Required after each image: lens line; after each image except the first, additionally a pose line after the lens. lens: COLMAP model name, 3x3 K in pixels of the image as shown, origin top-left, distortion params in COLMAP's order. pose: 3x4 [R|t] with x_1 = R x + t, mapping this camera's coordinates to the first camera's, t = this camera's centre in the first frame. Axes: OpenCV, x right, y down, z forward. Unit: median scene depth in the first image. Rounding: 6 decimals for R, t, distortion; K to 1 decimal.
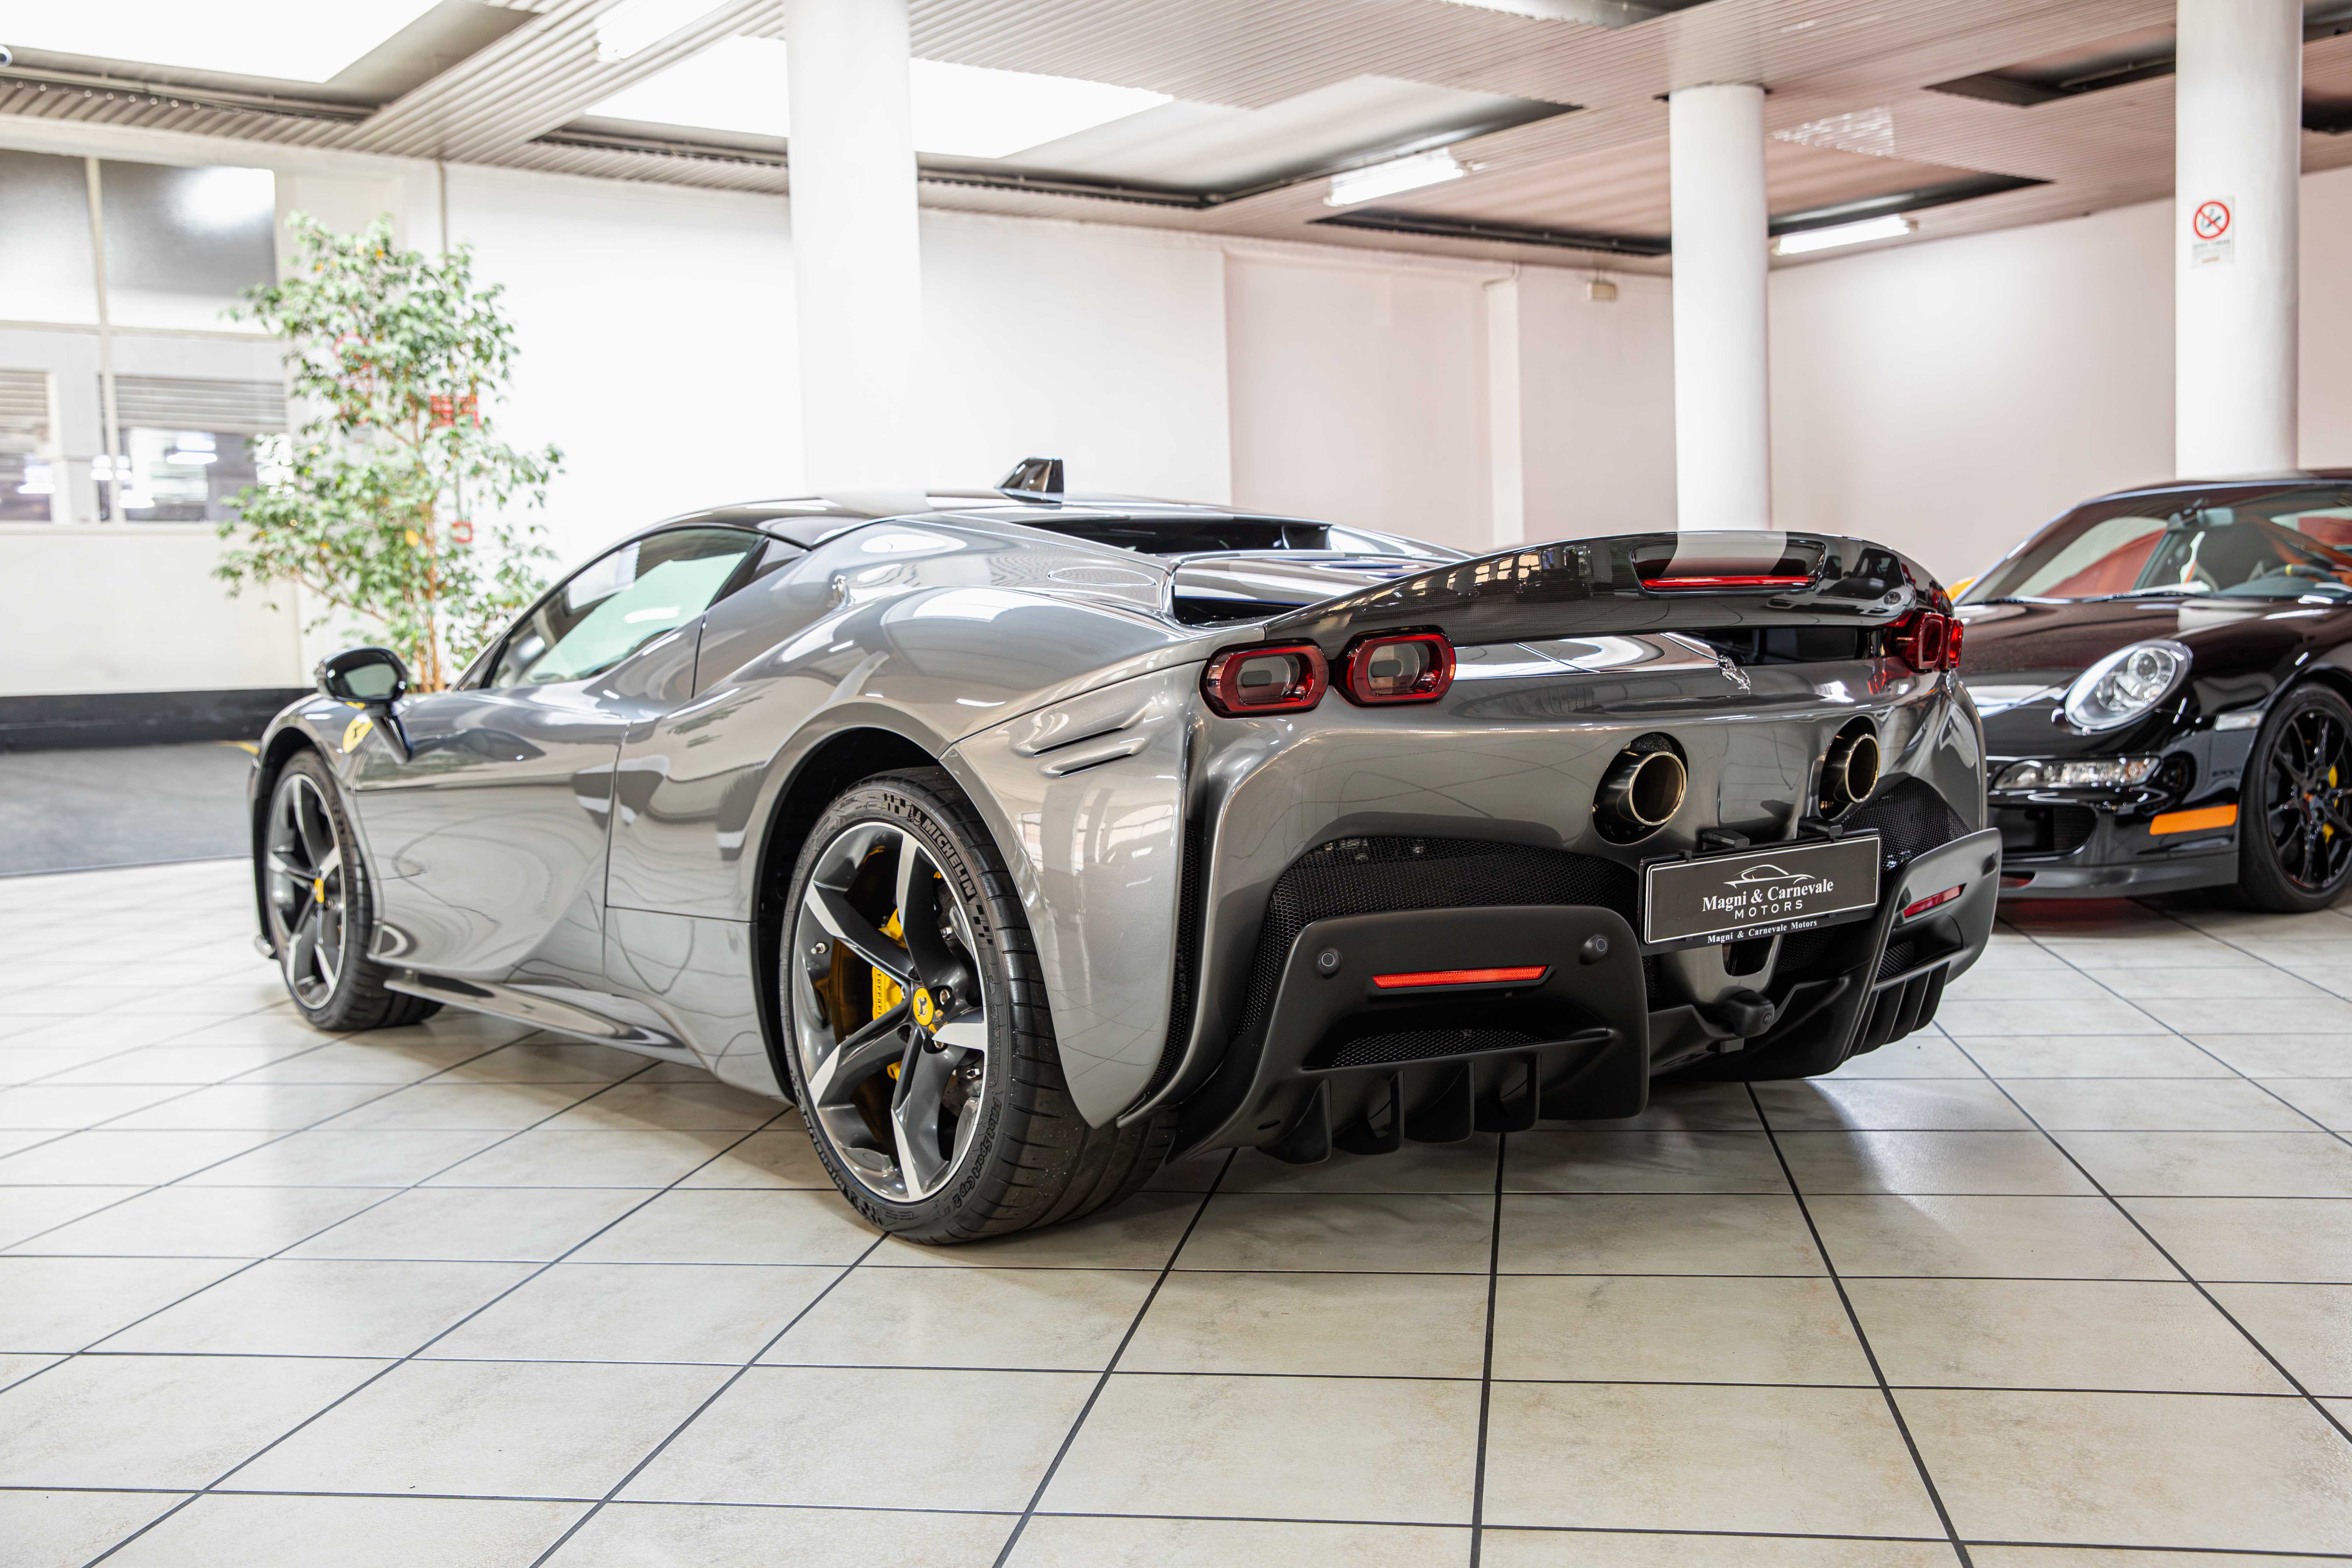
lens RADIAL K [[2378.2, 0, 1176.0], [0, 2378.2, 784.0], [0, 0, 1]] dist [0.018436, 0.024350]
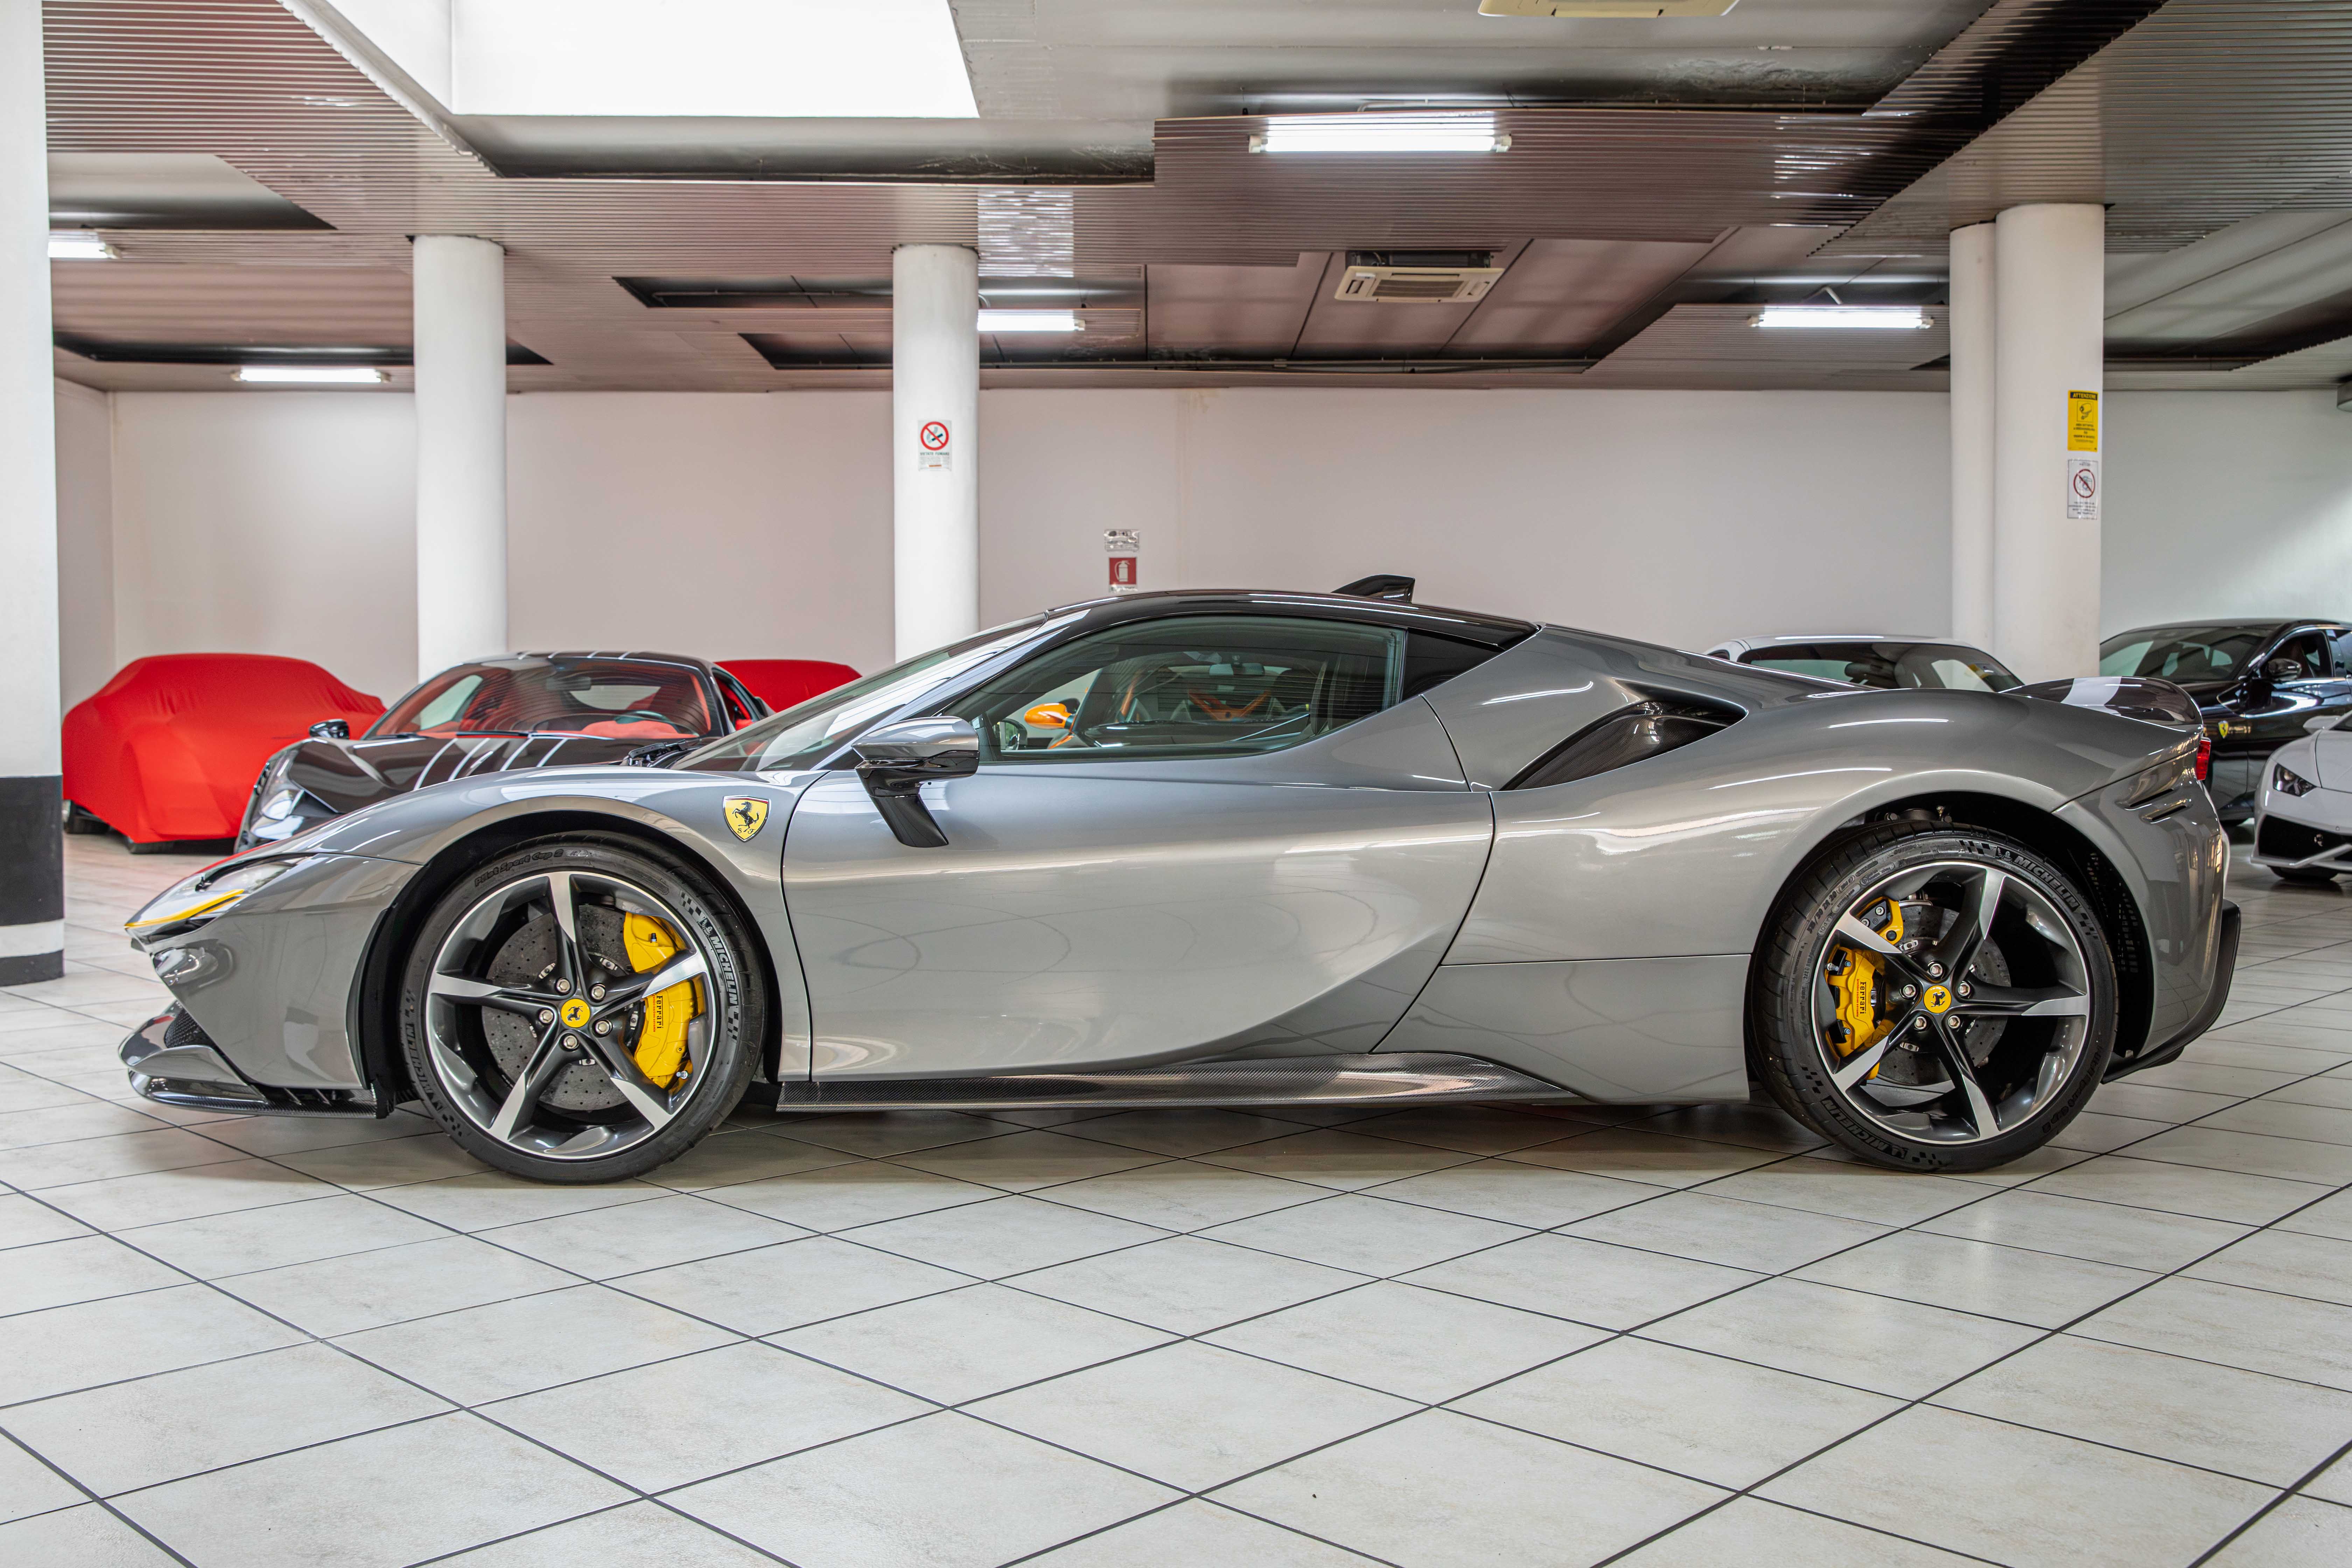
lens RADIAL K [[2175.6, 0, 1176.0], [0, 2175.6, 784.0], [0, 0, 1]] dist [-0.006182, -0.003261]
pose [[0.600071, 0.008031, 0.799907, -1.462303], [0.033495, 0.998820, -0.035156, 0.000804], [-0.799246, 0.047889, 0.599094, 0.646466]]
